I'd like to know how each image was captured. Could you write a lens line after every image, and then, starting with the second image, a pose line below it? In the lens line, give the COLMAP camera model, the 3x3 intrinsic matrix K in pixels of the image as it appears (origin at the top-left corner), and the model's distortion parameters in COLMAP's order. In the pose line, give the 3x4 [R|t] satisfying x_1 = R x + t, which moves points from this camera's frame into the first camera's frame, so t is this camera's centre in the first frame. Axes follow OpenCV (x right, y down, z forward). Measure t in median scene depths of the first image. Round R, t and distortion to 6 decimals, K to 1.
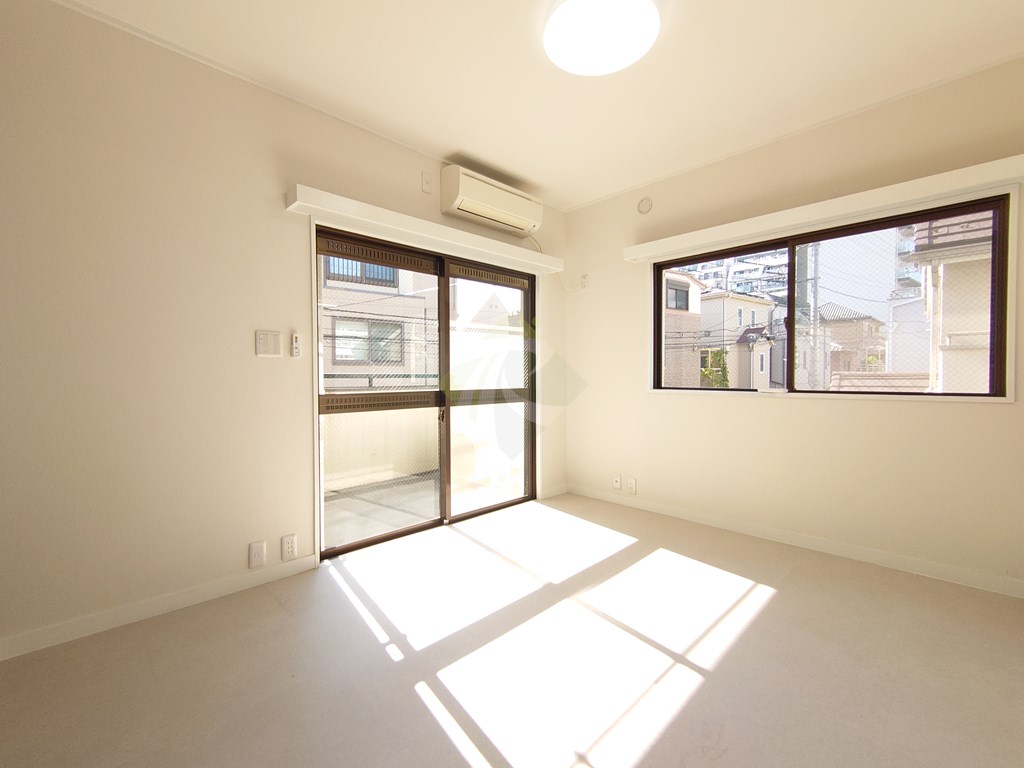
lens RADIAL K [[440.6, 0, 514.2], [0, 440.6, 384.2], [0, 0, 1]] dist [0.004019, -0.000769]
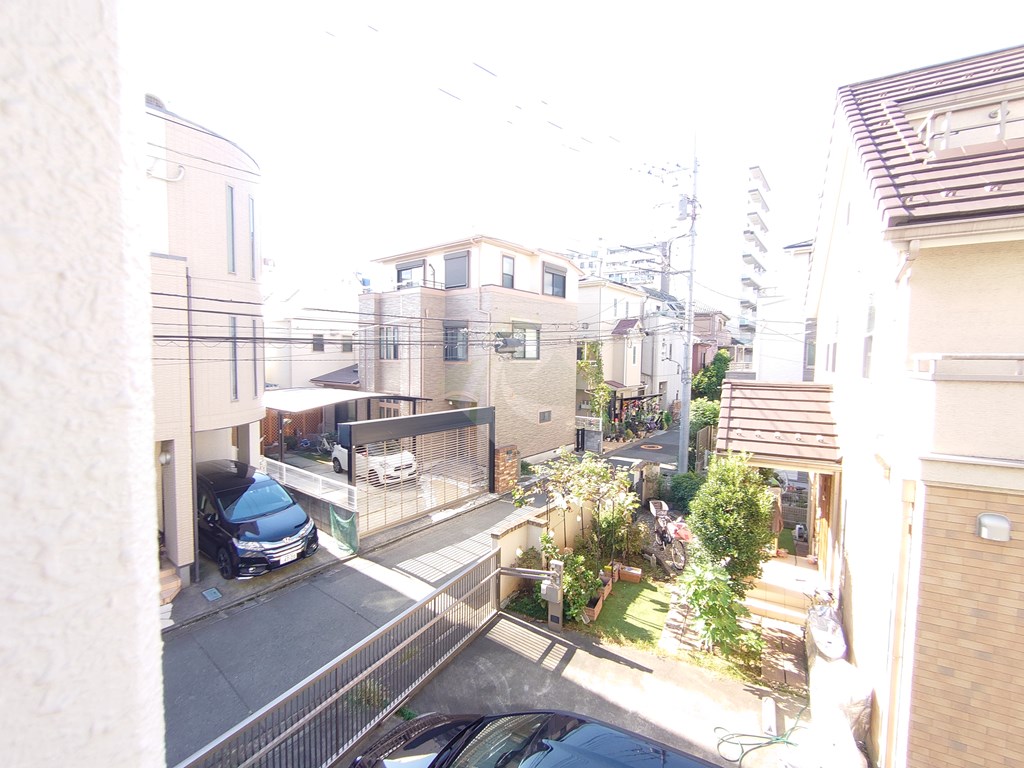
lens RADIAL K [[440.6, 0, 516.2], [0, 440.6, 384.8], [0, 0, 1]] dist [0.004019, -0.000769]
pose [[0.964173, -0.003708, 0.265248, 0.216600], [-0.007169, 0.999173, 0.040027, -0.096352], [-0.265177, -0.040494, 0.963349, 0.565821]]
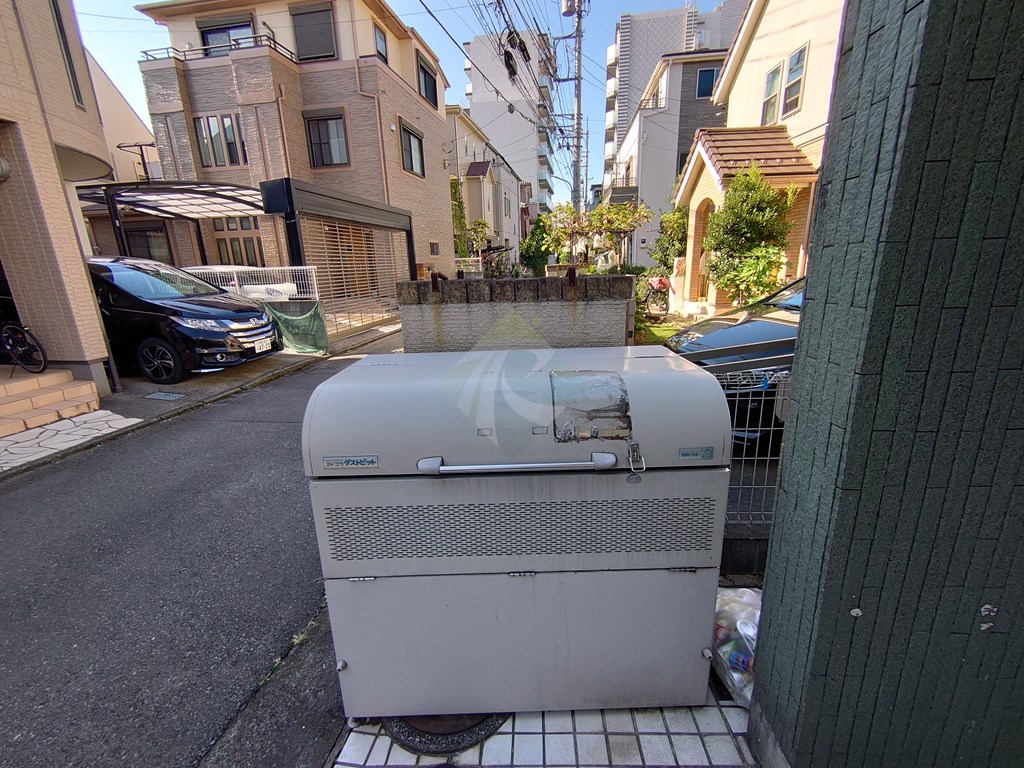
lens RADIAL K [[440.6, 0, 515.3], [0, 440.6, 389.7], [0, 0, 1]] dist [0.004019, -0.000769]
pose [[0.720248, -0.203936, 0.663064, -0.519329], [0.043587, 0.967228, 0.250140, 0.498251], [-0.692346, -0.151262, 0.705533, 1.071336]]
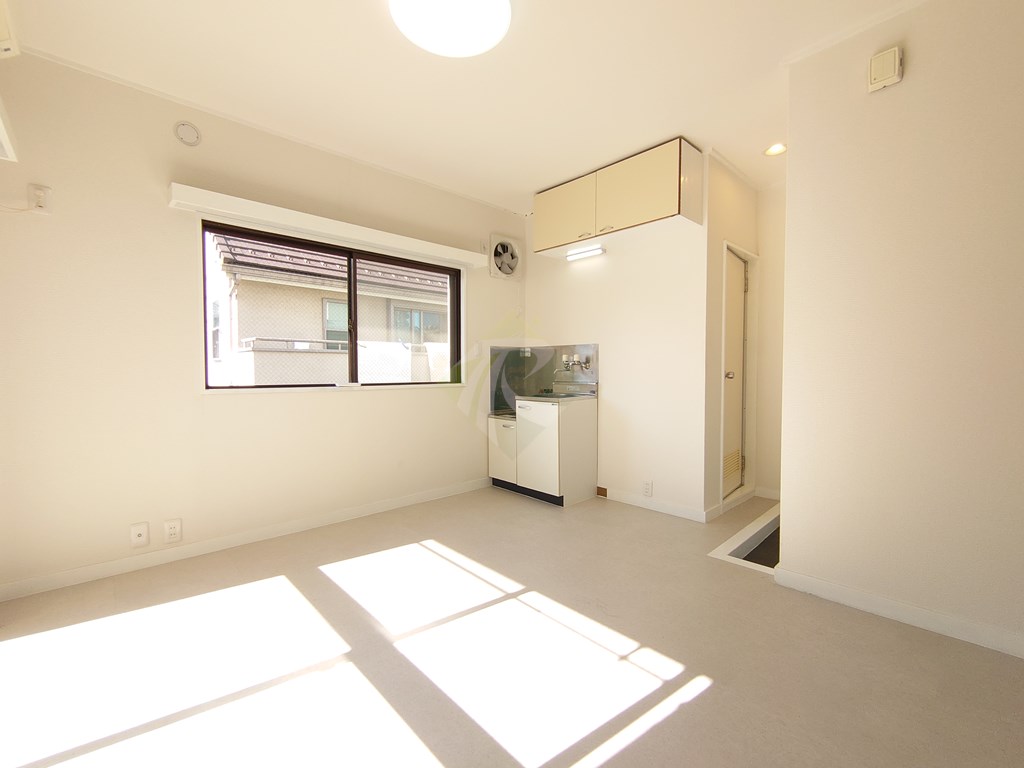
lens RADIAL K [[440.6, 0, 510.5], [0, 440.6, 384.7], [0, 0, 1]] dist [0.004019, -0.000769]
pose [[0.026191, -0.029182, 0.999231, -0.244652], [0.021664, 0.999356, 0.028618, -0.003965], [-0.999422, 0.020898, 0.026807, 0.271873]]
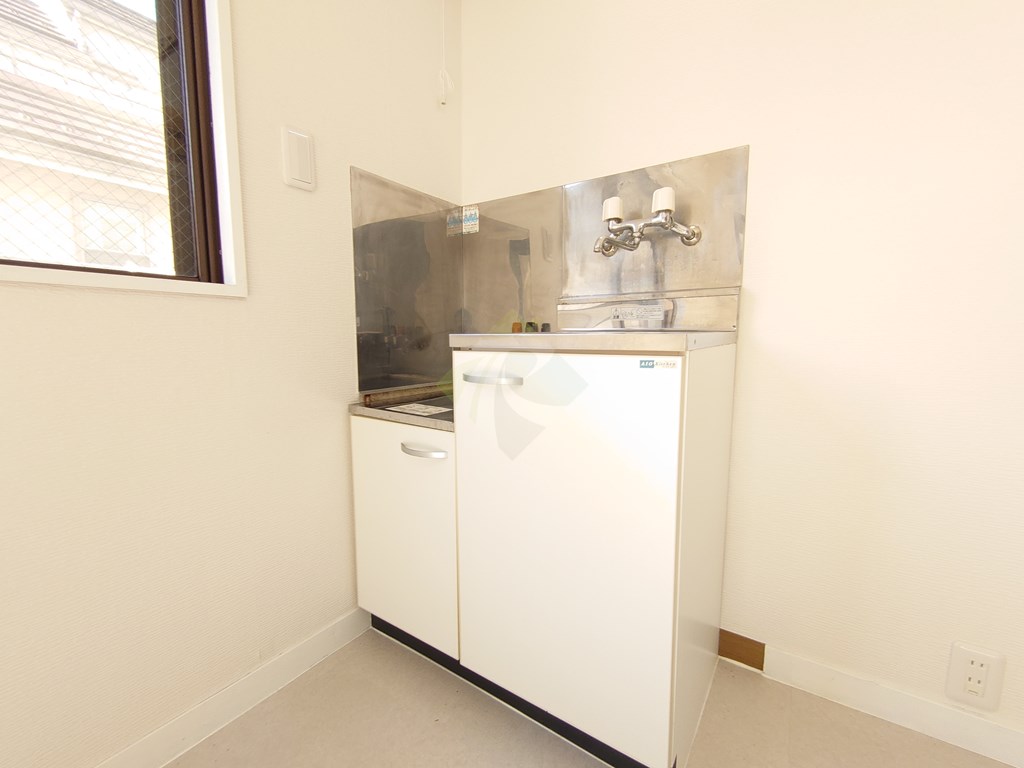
lens RADIAL K [[440.6, 0, 515.0], [0, 440.6, 383.0], [0, 0, 1]] dist [0.004019, -0.000769]
pose [[-0.223180, -0.089117, 0.970695, 0.218901], [0.017272, 0.995294, 0.095346, 0.032974], [-0.974624, 0.038045, -0.220591, 0.295996]]
